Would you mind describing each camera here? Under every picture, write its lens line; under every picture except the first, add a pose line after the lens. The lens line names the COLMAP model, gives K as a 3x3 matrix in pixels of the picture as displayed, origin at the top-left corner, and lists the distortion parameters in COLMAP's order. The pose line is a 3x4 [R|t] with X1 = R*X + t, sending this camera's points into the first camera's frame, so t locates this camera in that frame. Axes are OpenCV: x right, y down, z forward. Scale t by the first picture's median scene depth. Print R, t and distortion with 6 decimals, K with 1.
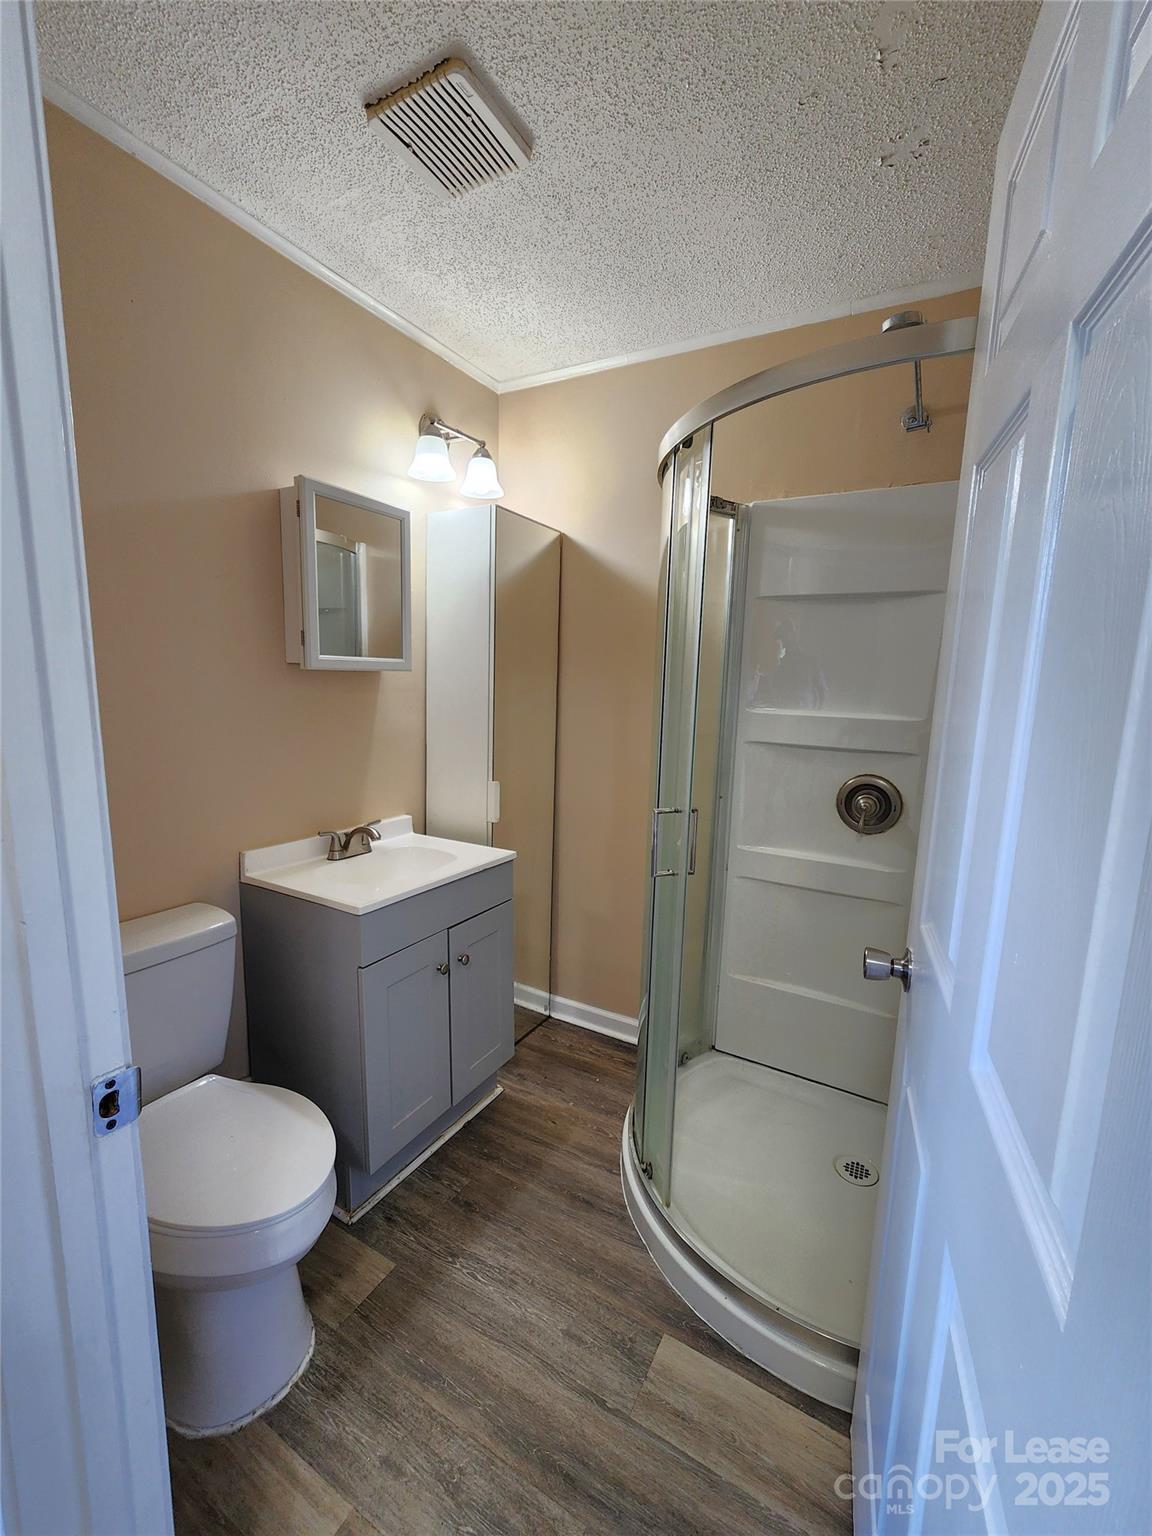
lens RADIAL K [[630.6, 0, 568.3], [0, 630.6, 768.5], [0, 0, 1]] dist [-0.000117, -0.000159]
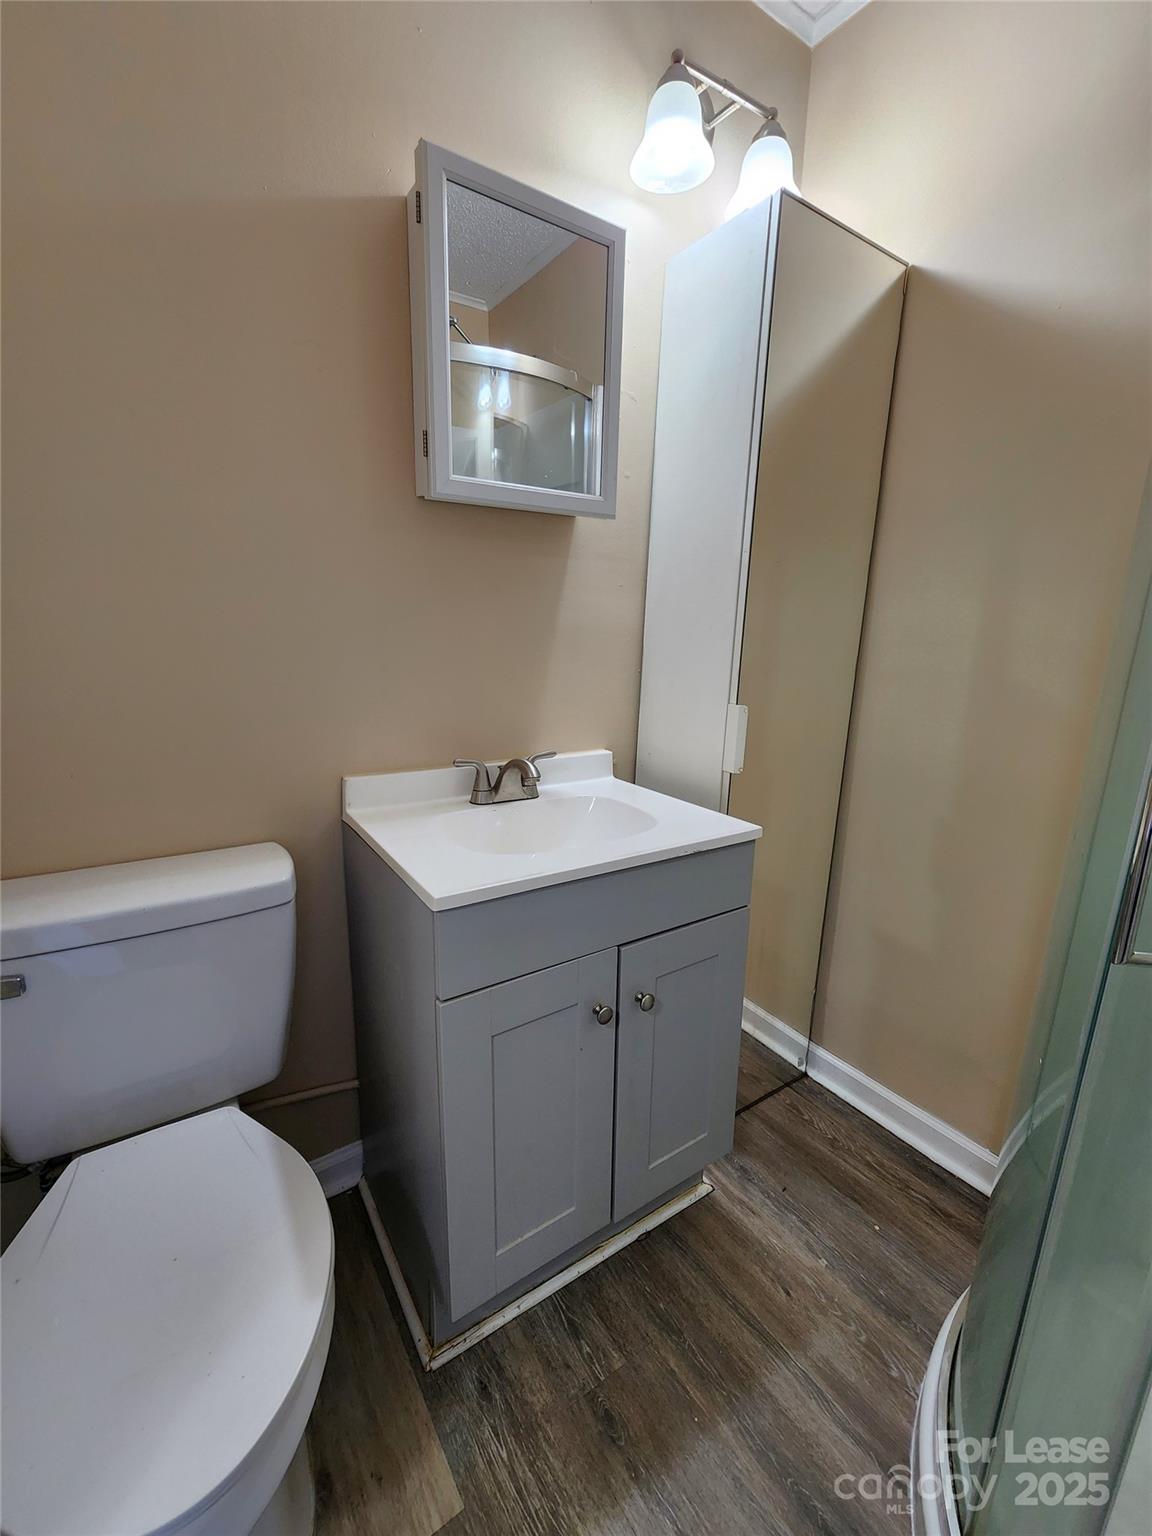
lens RADIAL K [[630.6, 0, 568.3], [0, 630.6, 768.5], [0, 0, 1]] dist [-0.000117, -0.000159]
pose [[0.899219, 0.095127, -0.427032, -0.001706], [-0.060792, 0.993774, 0.093364, 0.036042], [0.433255, -0.057995, 0.899404, 0.409100]]
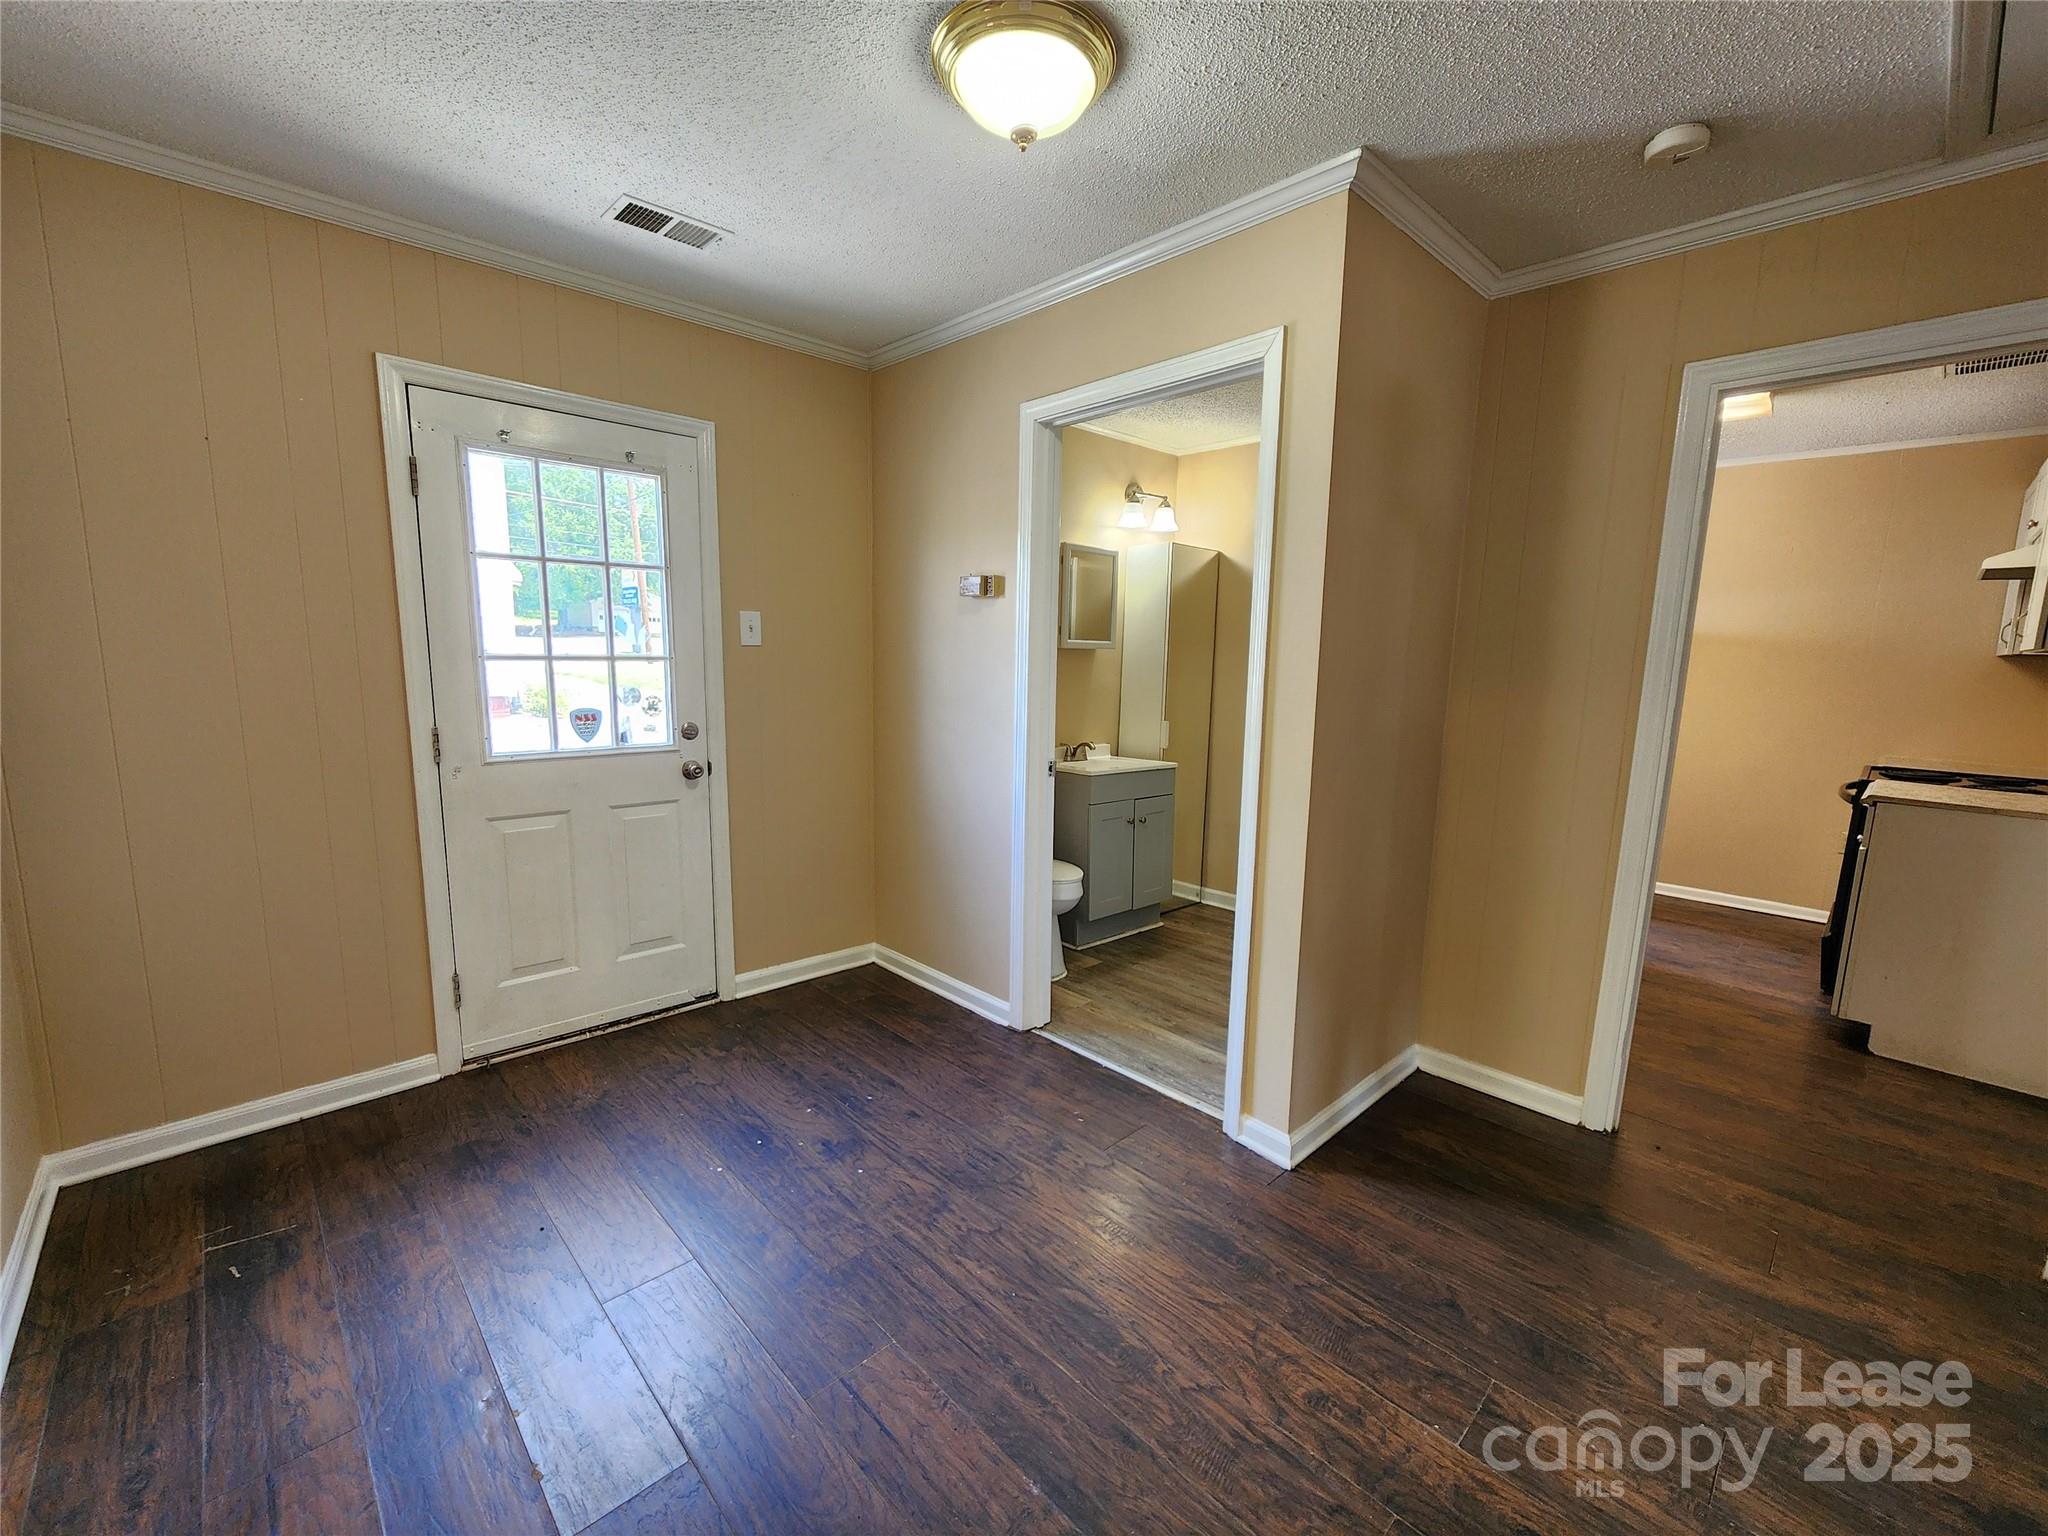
lens RADIAL K [[844.9, 0, 1025.9], [0, 844.9, 781.0], [0, 0, 1]] dist [0.000829, 0.000399]
pose [[0.959341, 0.035869, -0.279960, 0.143413], [-0.035810, 0.999344, 0.005329, 0.175262], [0.279968, 0.004913, 0.959997, -1.103407]]
